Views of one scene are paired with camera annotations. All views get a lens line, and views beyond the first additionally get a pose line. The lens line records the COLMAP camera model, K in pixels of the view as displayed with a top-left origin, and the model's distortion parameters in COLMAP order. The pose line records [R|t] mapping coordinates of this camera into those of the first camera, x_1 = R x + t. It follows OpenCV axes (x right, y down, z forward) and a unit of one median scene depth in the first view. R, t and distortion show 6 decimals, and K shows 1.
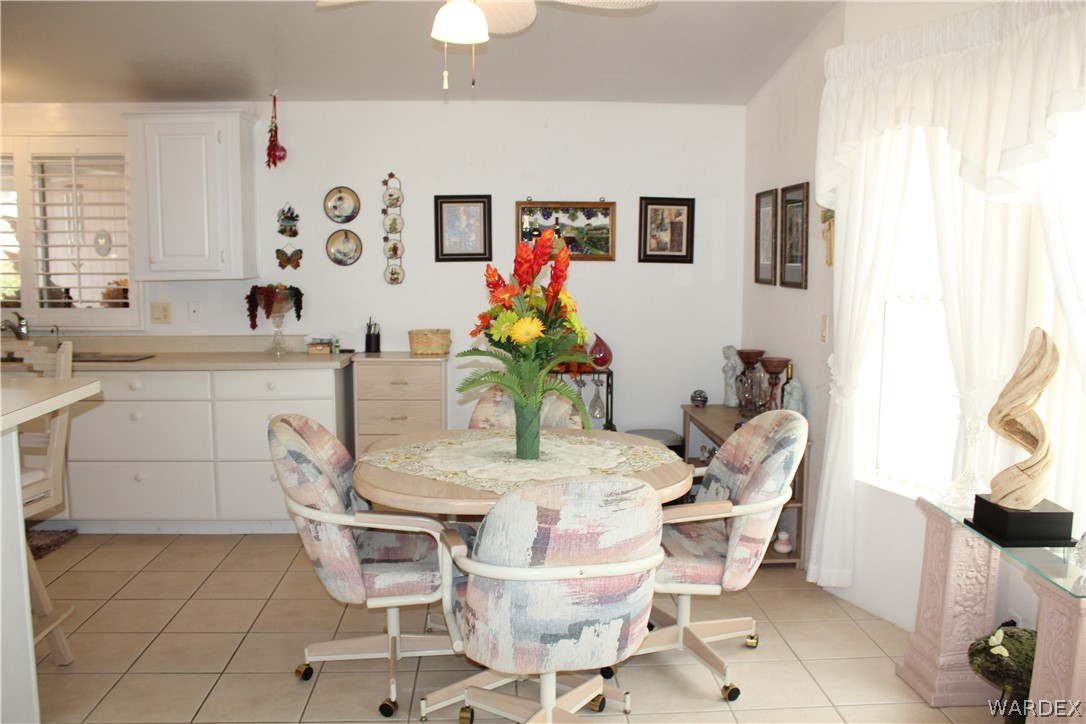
lens RADIAL K [[910.0, 0, 544.4], [0, 910.0, 364.8], [0, 0, 1]] dist [-0.160665, 0.142282]
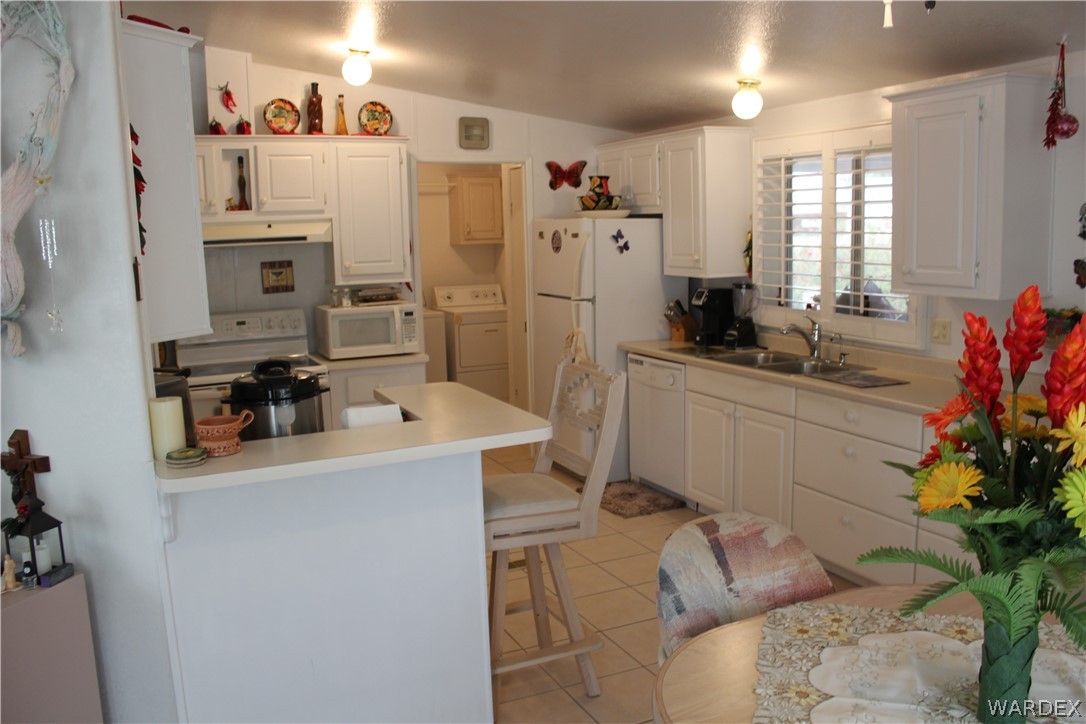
lens RADIAL K [[910.0, 0, 545.6], [0, 910.0, 358.7], [0, 0, 1]] dist [-0.160665, 0.142282]
pose [[0.379210, 0.120710, -0.917403, 0.204826], [-0.092159, 0.991452, 0.092359, -0.080920], [0.920710, 0.049523, 0.387093, 0.364754]]
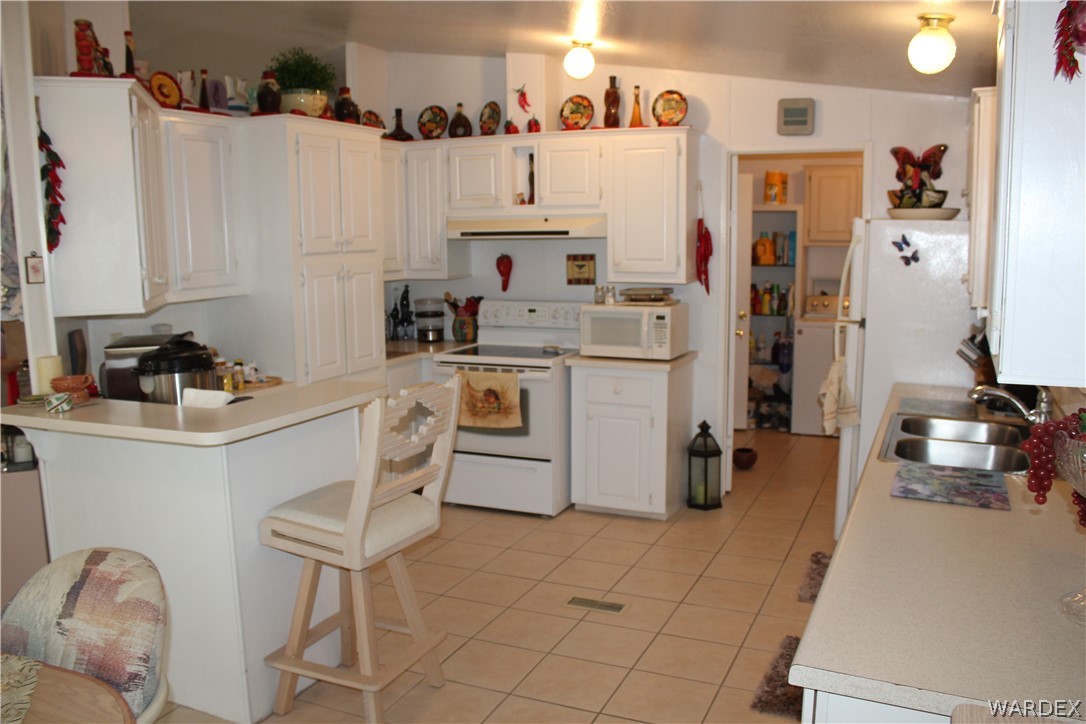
lens RADIAL K [[910.0, 0, 550.2], [0, 910.0, 353.8], [0, 0, 1]] dist [-0.160665, 0.142282]
pose [[-0.447659, 0.124291, -0.885524, 0.090242], [-0.106050, 0.975924, 0.190591, -0.163626], [0.887894, 0.179230, -0.423700, 0.991041]]
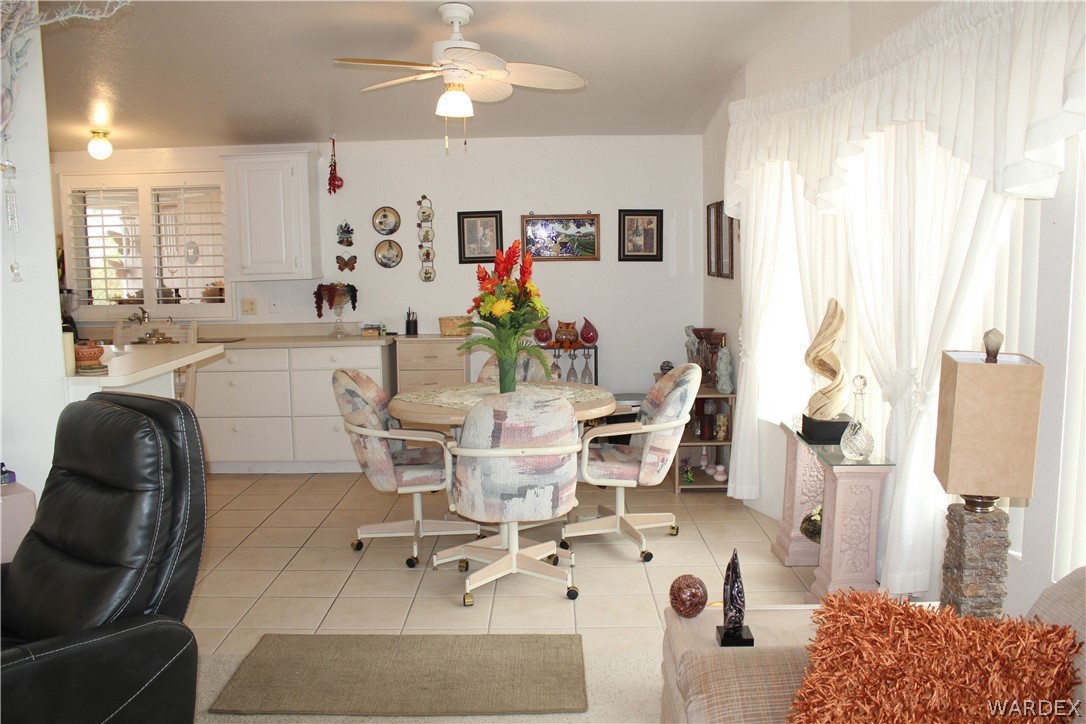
lens RADIAL K [[910.0, 0, 543.4], [0, 910.0, 363.9], [0, 0, 1]] dist [-0.160665, 0.142282]
pose [[0.997817, -0.010841, -0.065138, 0.087749], [0.010725, 0.999940, -0.002133, 0.035242], [0.065157, 0.001430, 0.997874, -0.297262]]
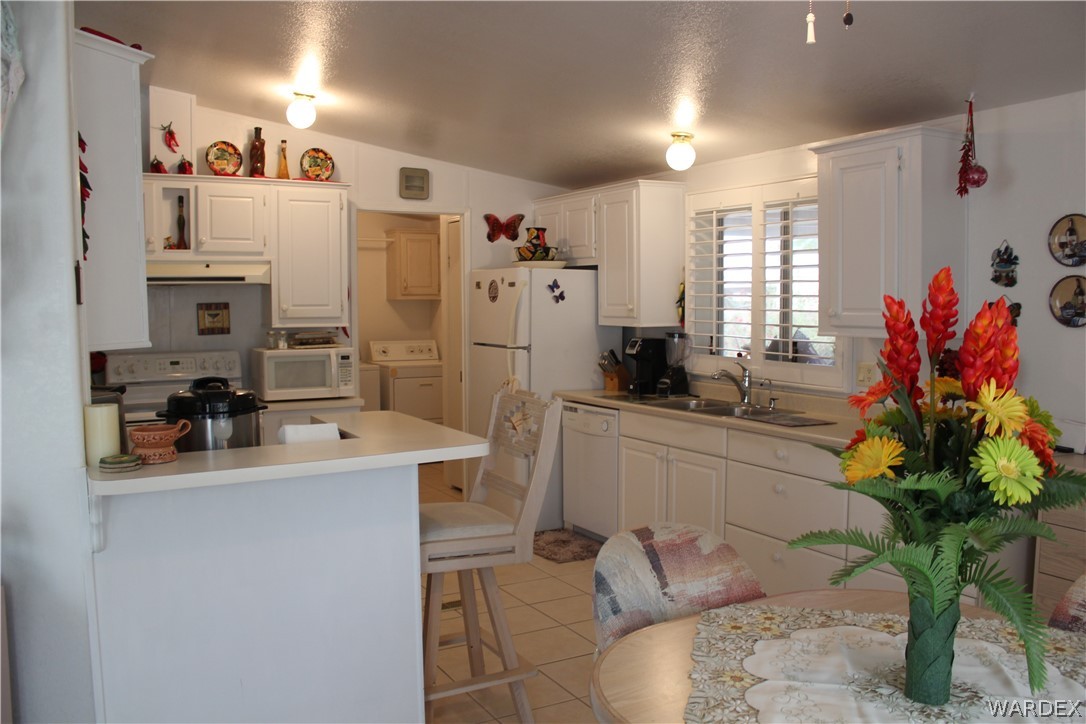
lens RADIAL K [[910.0, 0, 547.6], [0, 910.0, 357.7], [0, 0, 1]] dist [-0.160665, 0.142282]
pose [[0.446739, 0.052719, -0.893109, 0.216589], [-0.109239, 0.994007, 0.004033, -0.047768], [0.887970, 0.095761, 0.449821, 0.359808]]
